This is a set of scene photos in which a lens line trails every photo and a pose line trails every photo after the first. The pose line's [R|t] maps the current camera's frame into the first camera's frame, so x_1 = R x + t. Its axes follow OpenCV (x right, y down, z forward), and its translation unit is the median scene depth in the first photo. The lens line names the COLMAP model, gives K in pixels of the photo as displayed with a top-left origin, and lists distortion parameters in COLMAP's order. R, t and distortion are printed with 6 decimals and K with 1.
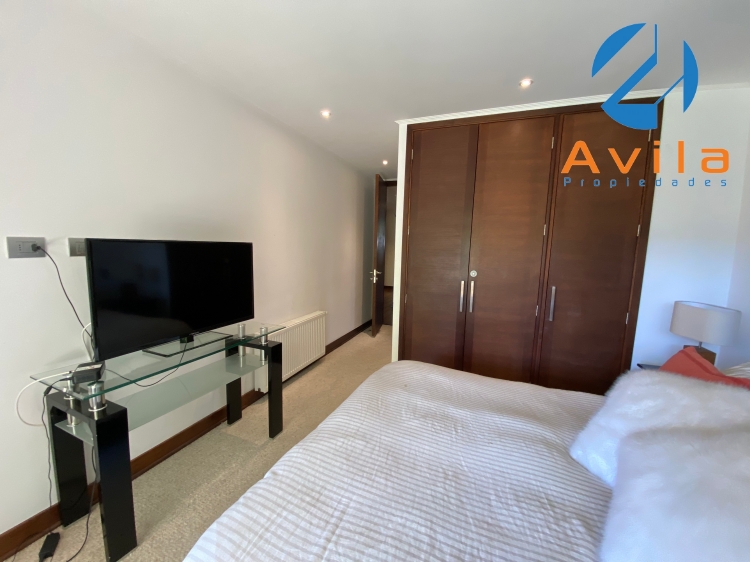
lens RADIAL K [[299.8, 0, 370.1], [0, 299.8, 282.8], [0, 0, 1]] dist [-0.003296, -0.010560]
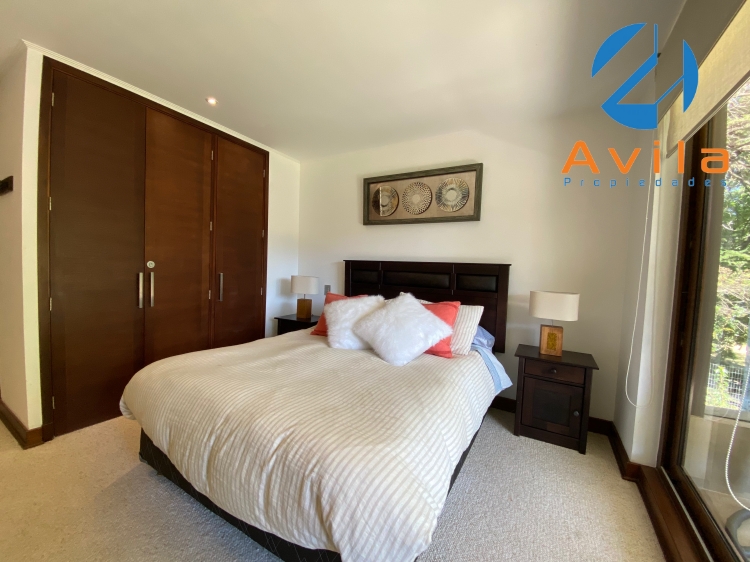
lens RADIAL K [[299.8, 0, 375.6], [0, 299.8, 279.2], [0, 0, 1]] dist [-0.003296, -0.010560]
pose [[0.137551, -0.063237, 0.988474, -0.788841], [0.085271, 0.995011, 0.051789, 0.043898], [-0.986817, 0.077165, 0.142257, 0.300577]]
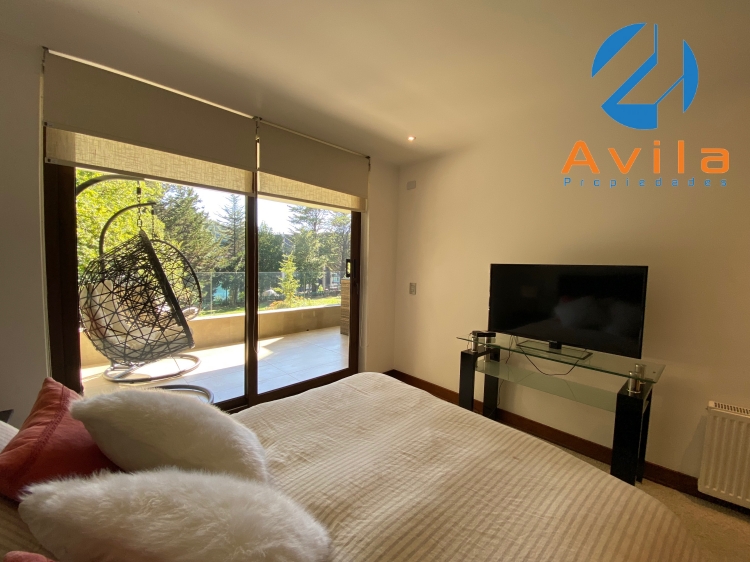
lens RADIAL K [[299.8, 0, 374.0], [0, 299.8, 280.5], [0, 0, 1]] dist [-0.003296, -0.010560]
pose [[-0.424613, 0.016467, -0.905225, 0.878216], [-0.135267, 0.987459, 0.081412, -0.080612], [0.895213, 0.157015, -0.417061, 0.912077]]
